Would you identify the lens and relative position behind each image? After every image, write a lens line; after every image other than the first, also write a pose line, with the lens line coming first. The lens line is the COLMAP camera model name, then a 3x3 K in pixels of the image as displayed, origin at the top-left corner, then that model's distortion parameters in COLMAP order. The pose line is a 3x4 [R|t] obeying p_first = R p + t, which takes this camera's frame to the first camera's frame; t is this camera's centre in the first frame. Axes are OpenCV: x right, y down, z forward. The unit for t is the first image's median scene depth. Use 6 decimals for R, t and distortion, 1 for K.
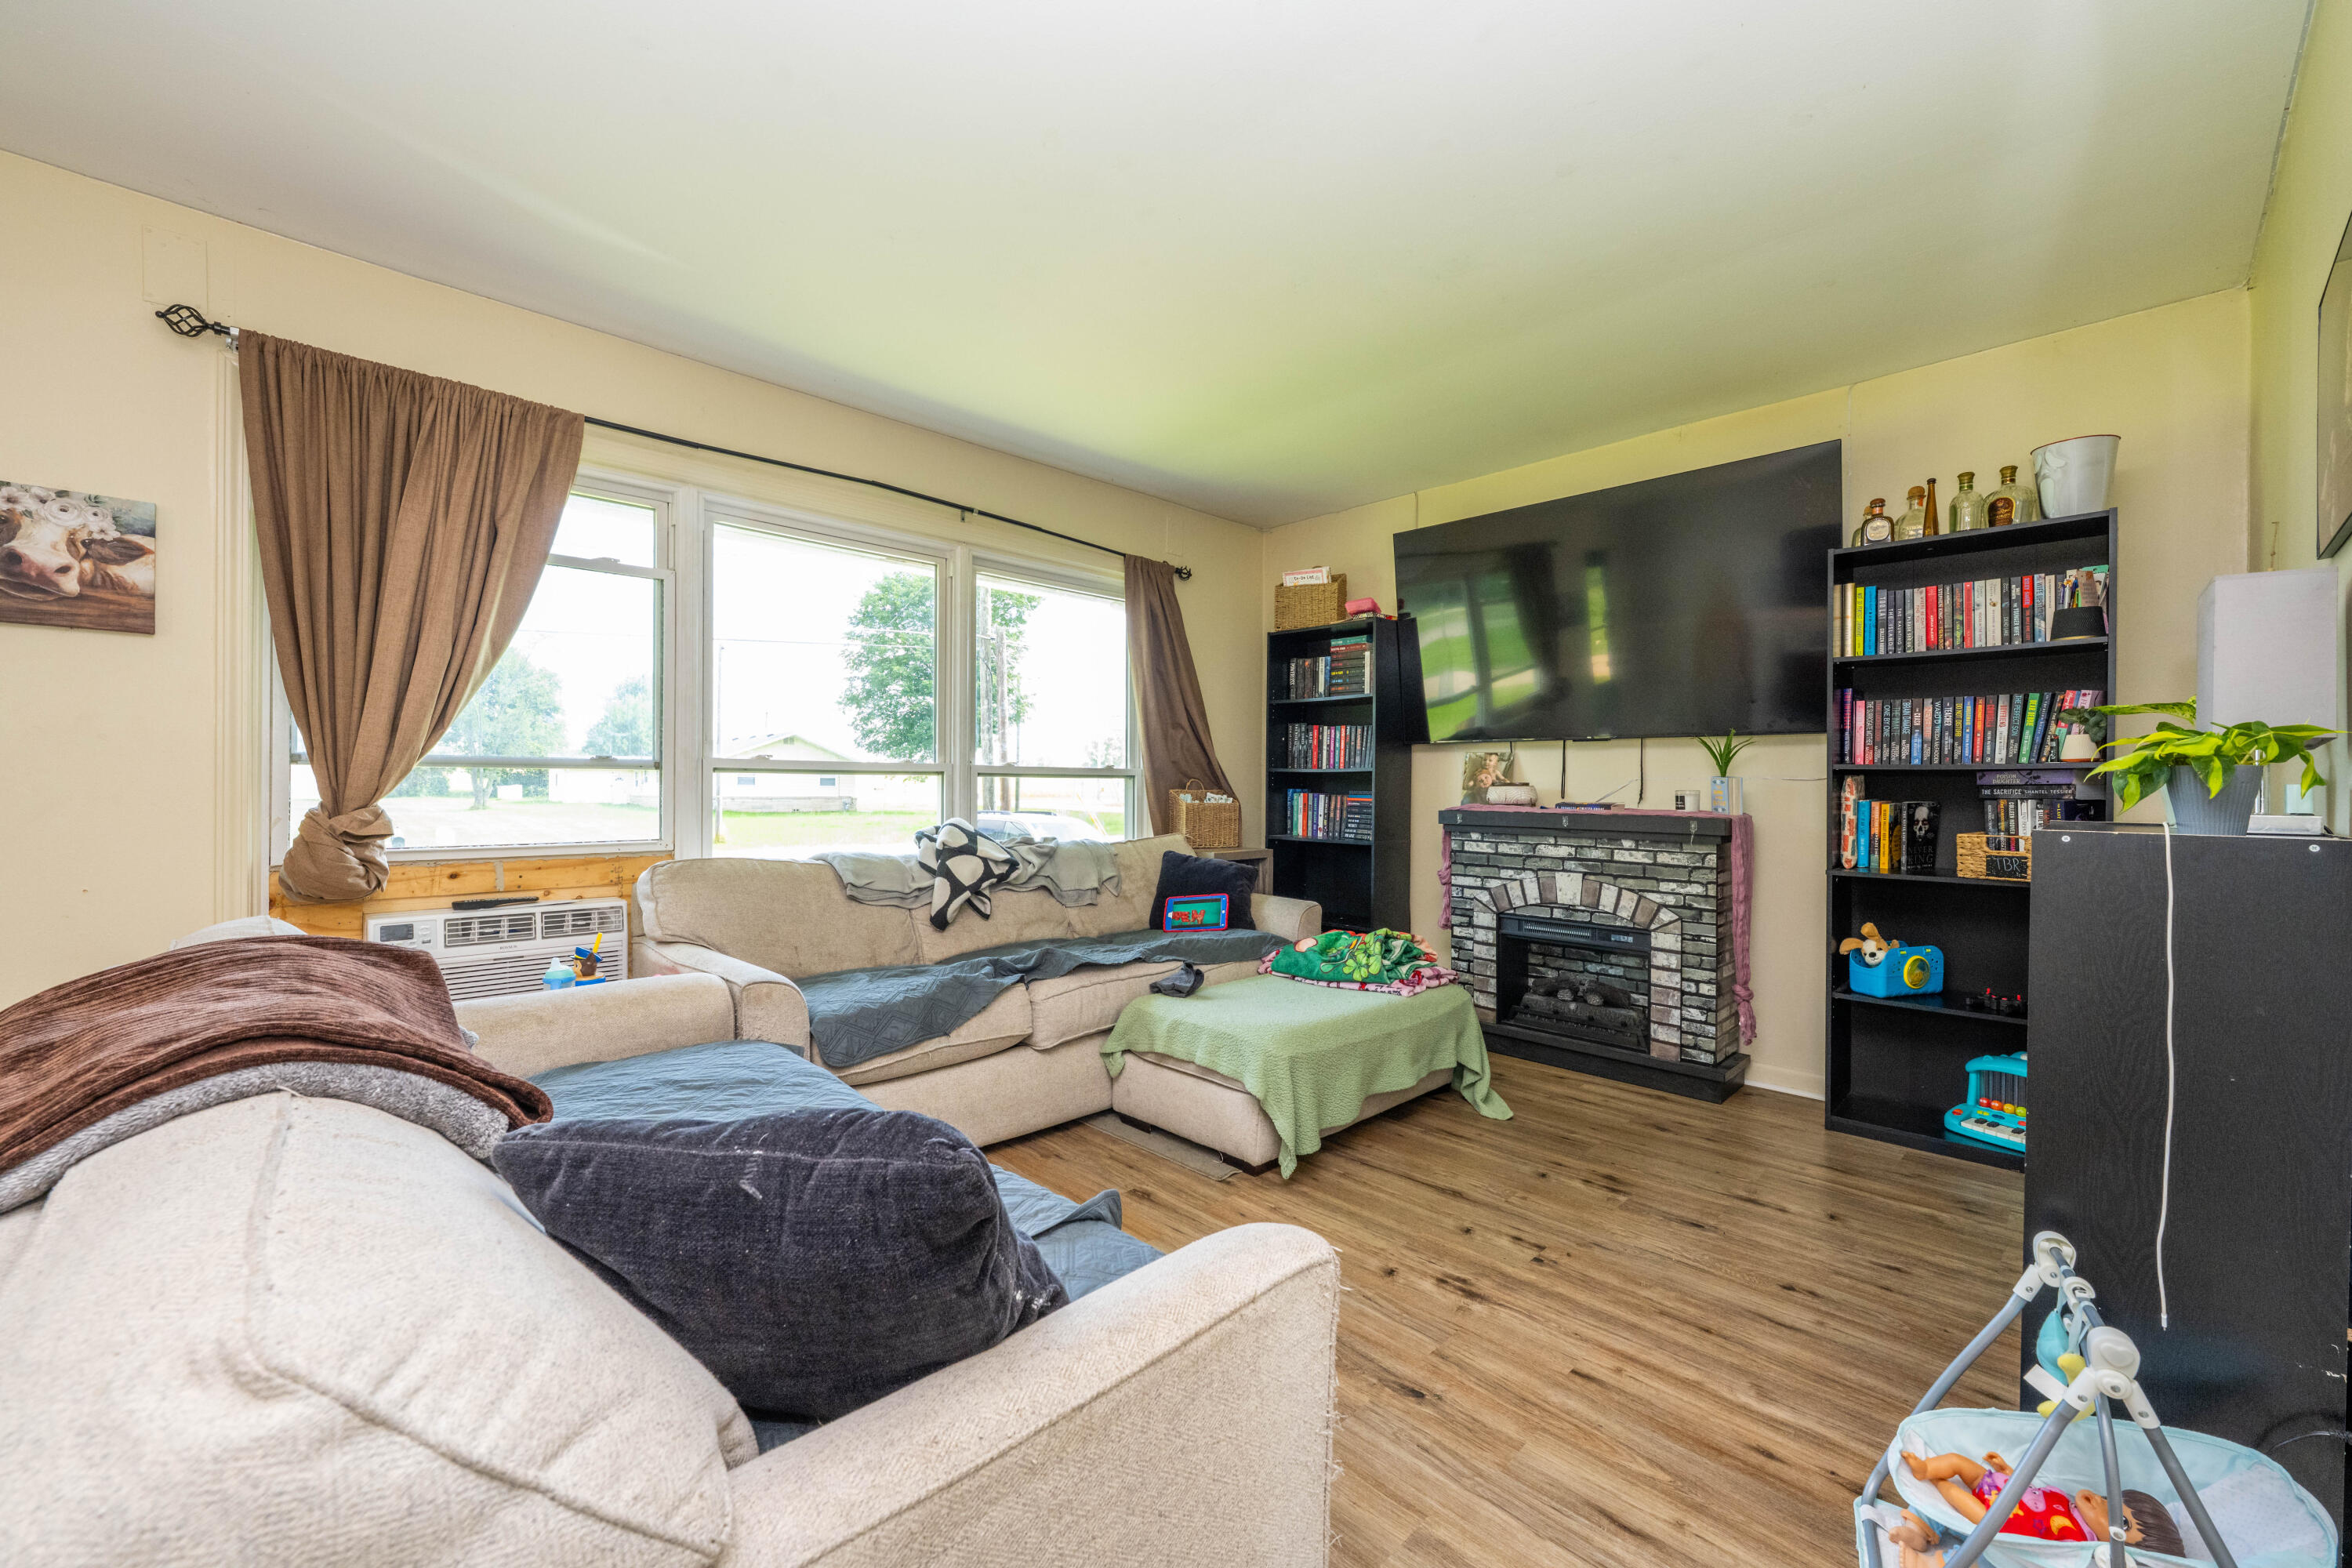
lens RADIAL K [[949.1, 0, 1176.0], [0, 949.1, 784.0], [0, 0, 1]] dist [-0.001628, 0.000265]
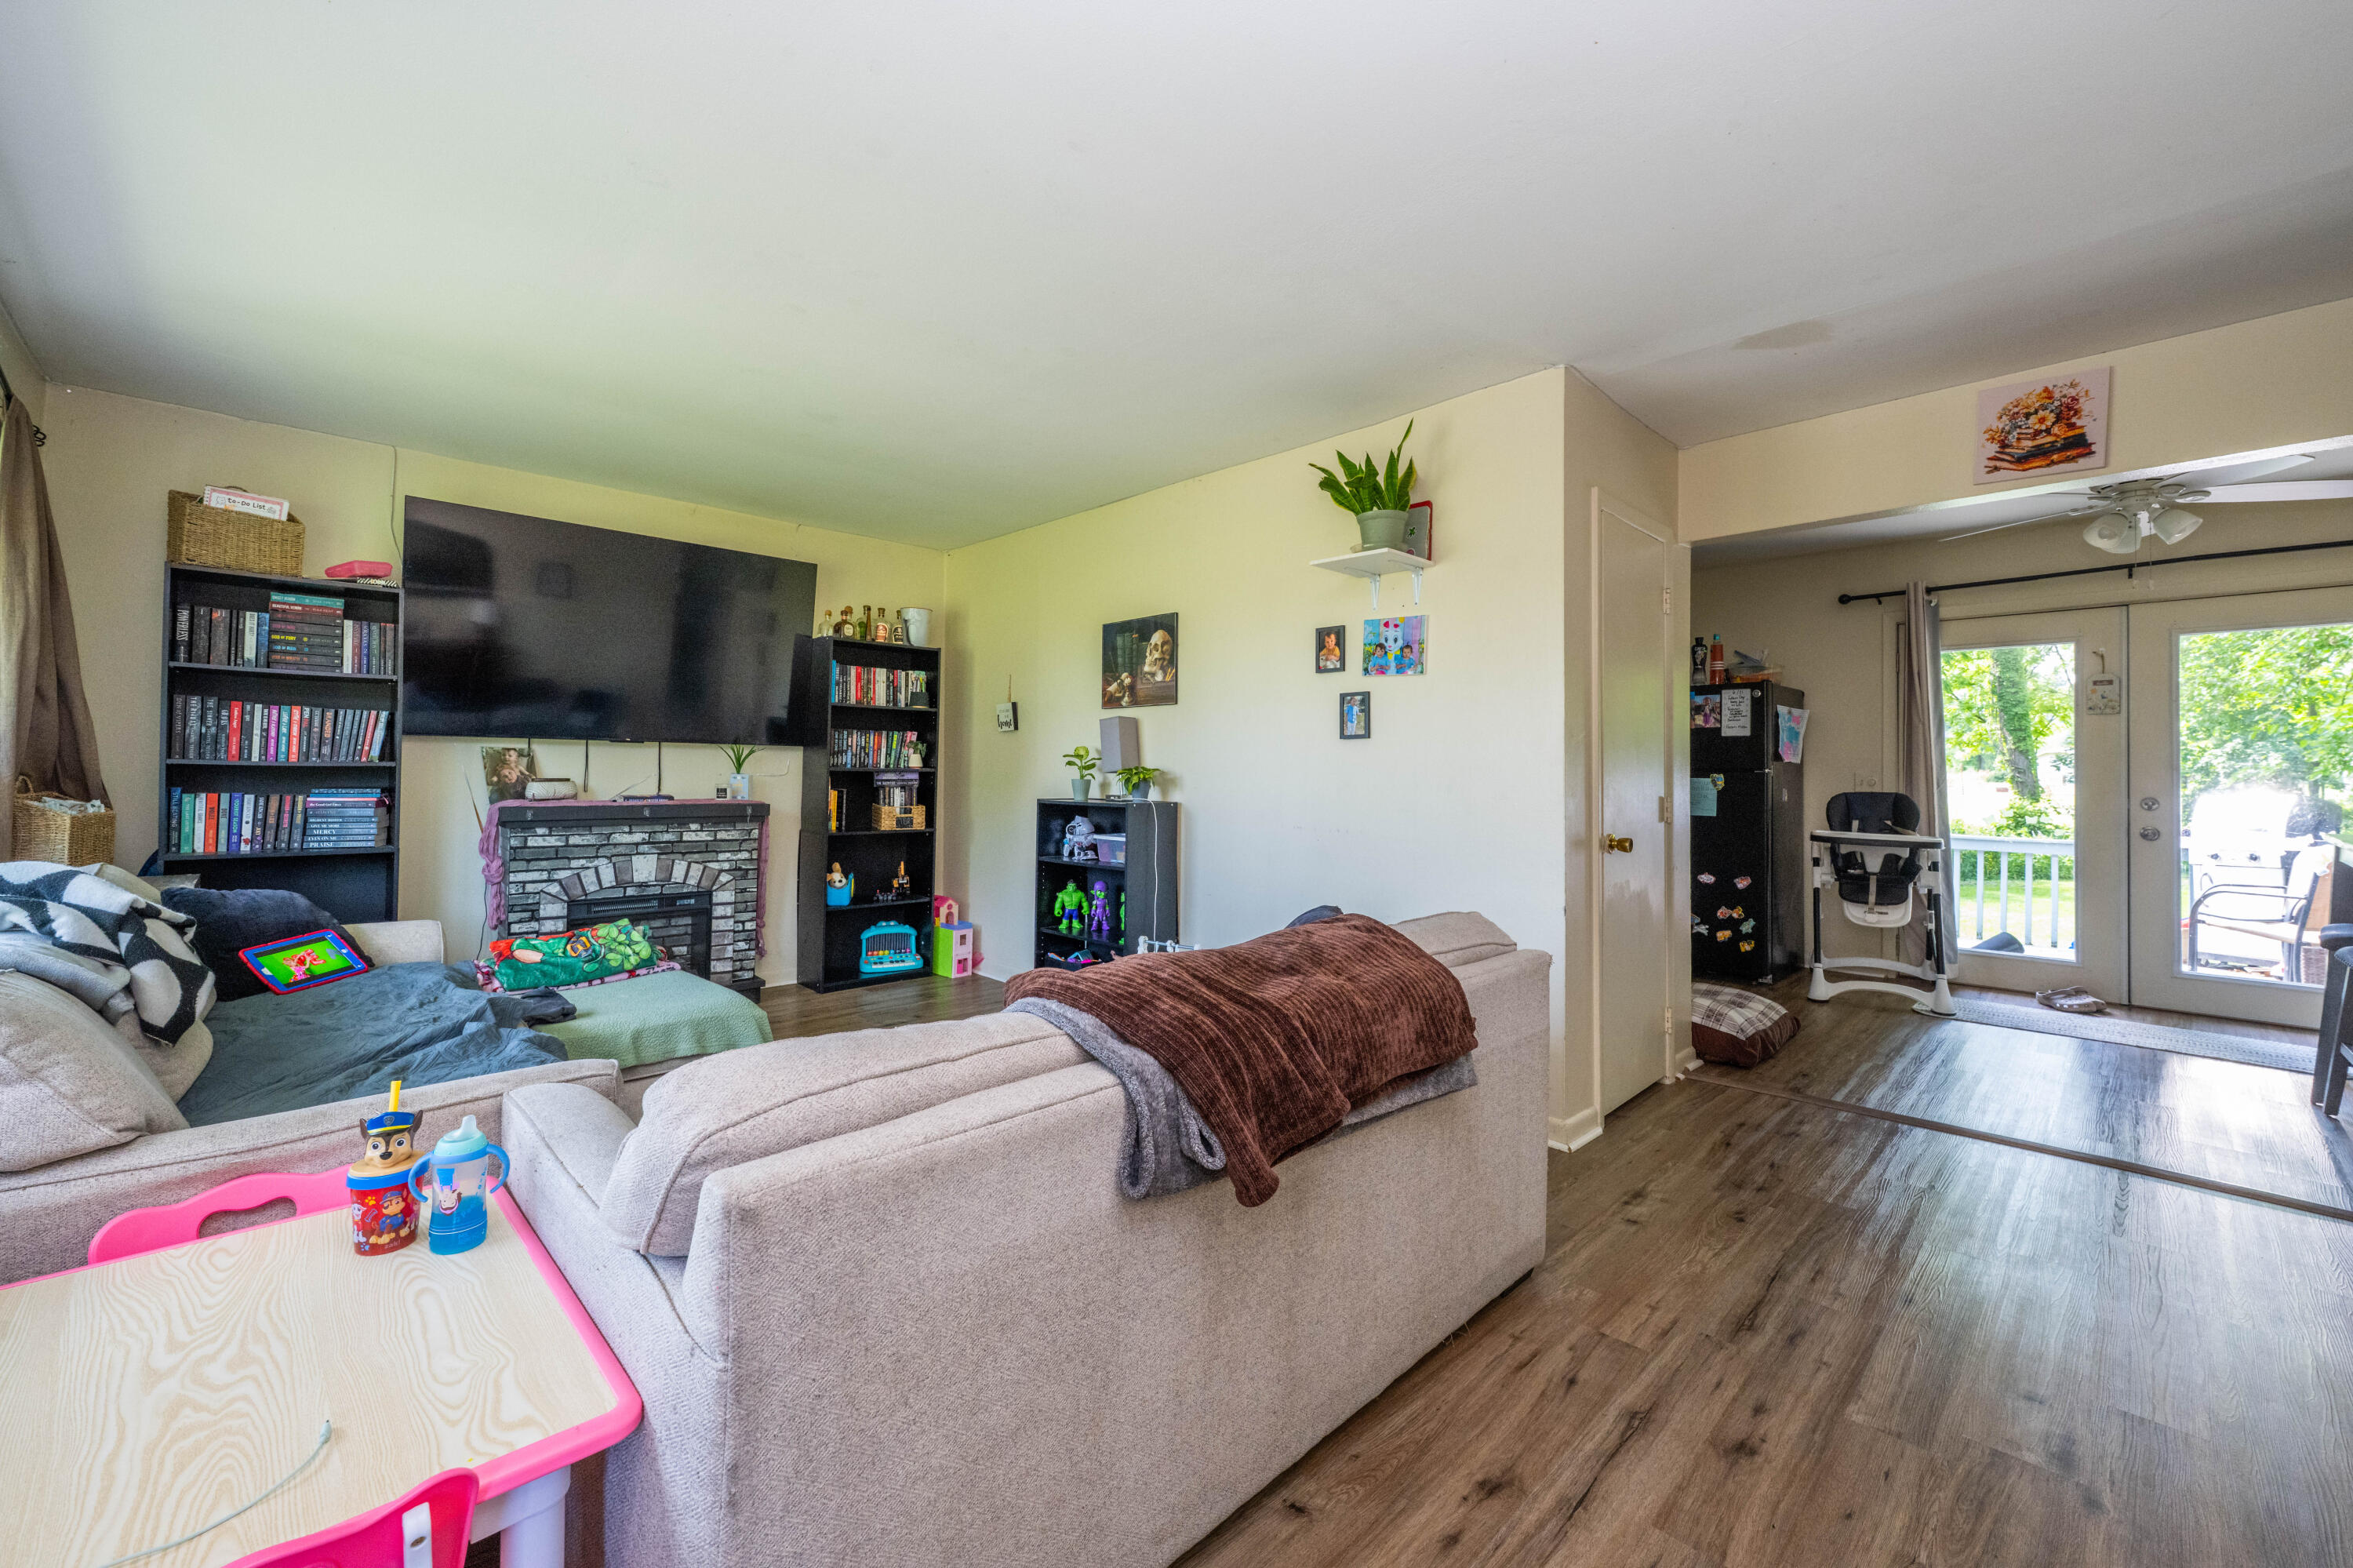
lens RADIAL K [[949.5, 0, 1176.5], [0, 949.5, 784.0], [0, 0, 1]] dist [-0.001628, 0.000265]
pose [[-0.011875, -0.020739, 0.999714, -0.774778], [-0.011742, 0.999719, 0.020600, -0.027308], [-0.999861, -0.011494, -0.012116, 0.350875]]
